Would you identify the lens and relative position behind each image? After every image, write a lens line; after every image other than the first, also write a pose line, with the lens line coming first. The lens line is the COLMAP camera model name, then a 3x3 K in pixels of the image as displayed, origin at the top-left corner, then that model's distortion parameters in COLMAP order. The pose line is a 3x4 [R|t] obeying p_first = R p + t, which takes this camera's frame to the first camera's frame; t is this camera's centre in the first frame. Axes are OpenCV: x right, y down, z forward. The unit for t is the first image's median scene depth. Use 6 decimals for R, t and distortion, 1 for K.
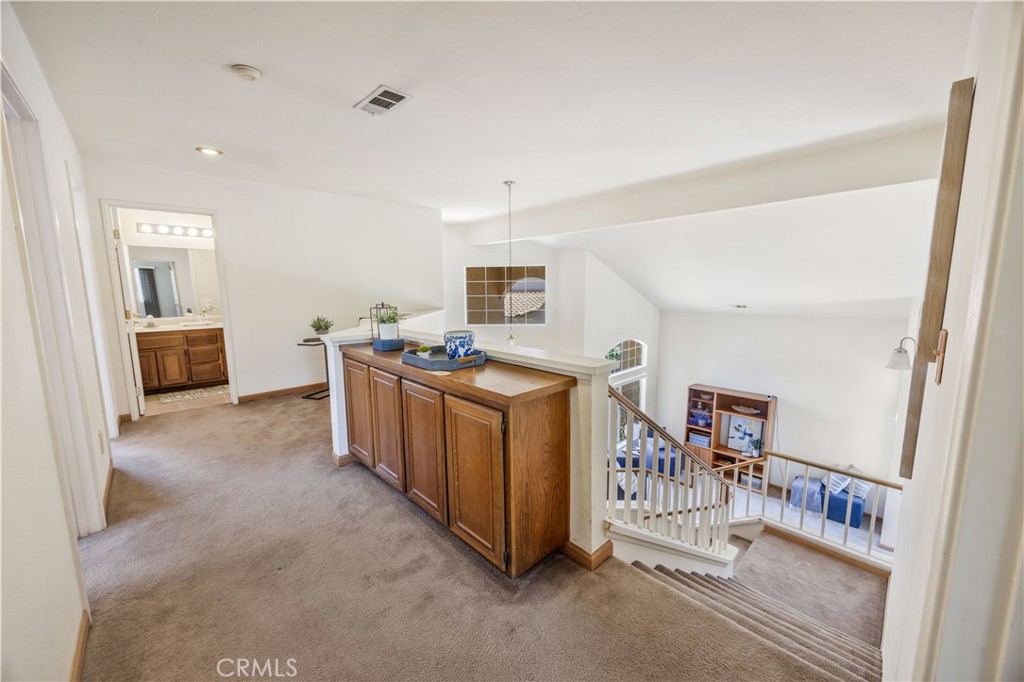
lens RADIAL K [[387.4, 0, 512.0], [0, 387.4, 341.0], [0, 0, 1]] dist [-0.001475, 0.000057]
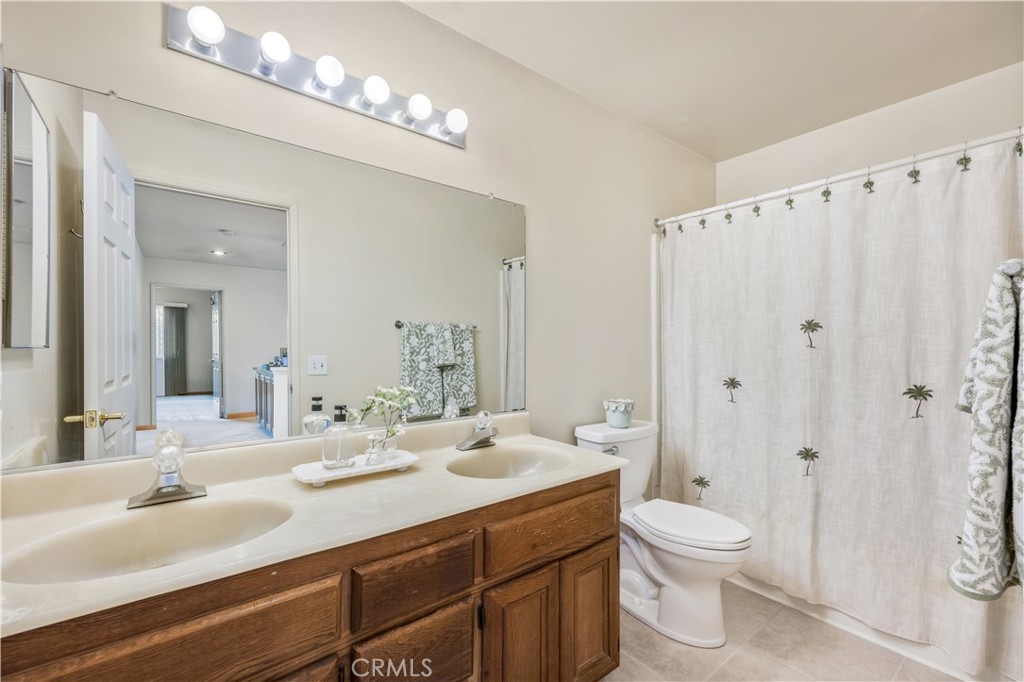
lens RADIAL K [[414.5, 0, 512.8], [0, 414.5, 339.7], [0, 0, 1]] dist [0.000727, 0.000863]
pose [[0.997839, 0.006158, -0.065416, -0.759203], [-0.015408, 0.989767, -0.141858, -0.093173], [0.063873, 0.142560, 0.987723, 0.807122]]
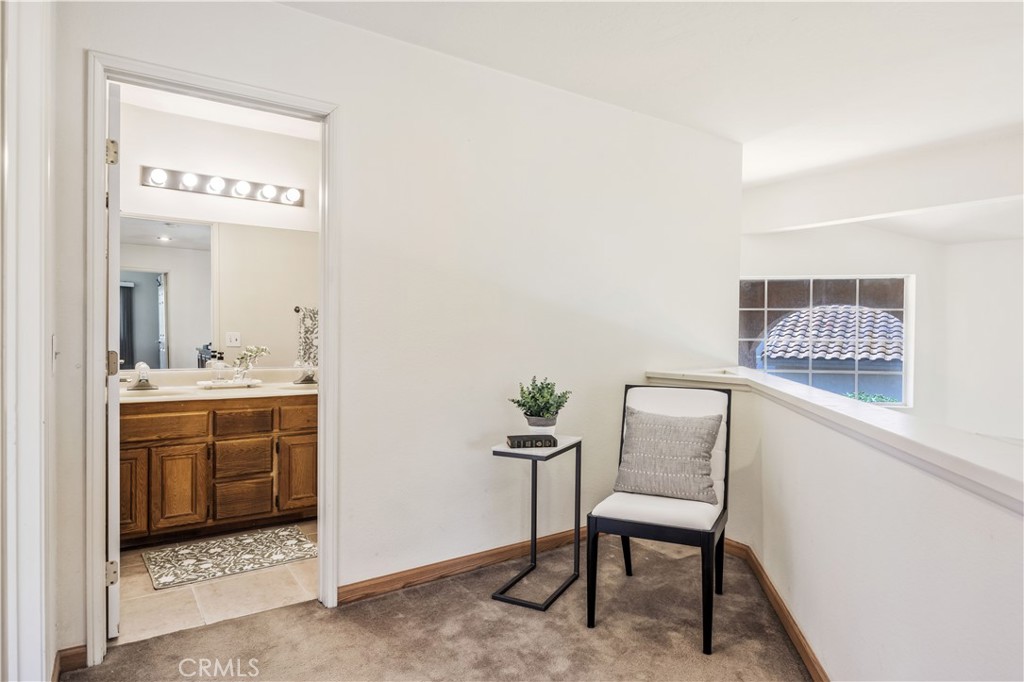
lens RADIAL K [[584.6, 0, 502.8], [0, 584.6, 341.3], [0, 0, 1]] dist [-0.001174, 0.000159]
pose [[0.987208, 0.022486, -0.157847, -0.415863], [-0.040949, 0.992554, -0.114712, -0.030882], [0.154092, 0.119708, 0.980778, 0.392757]]
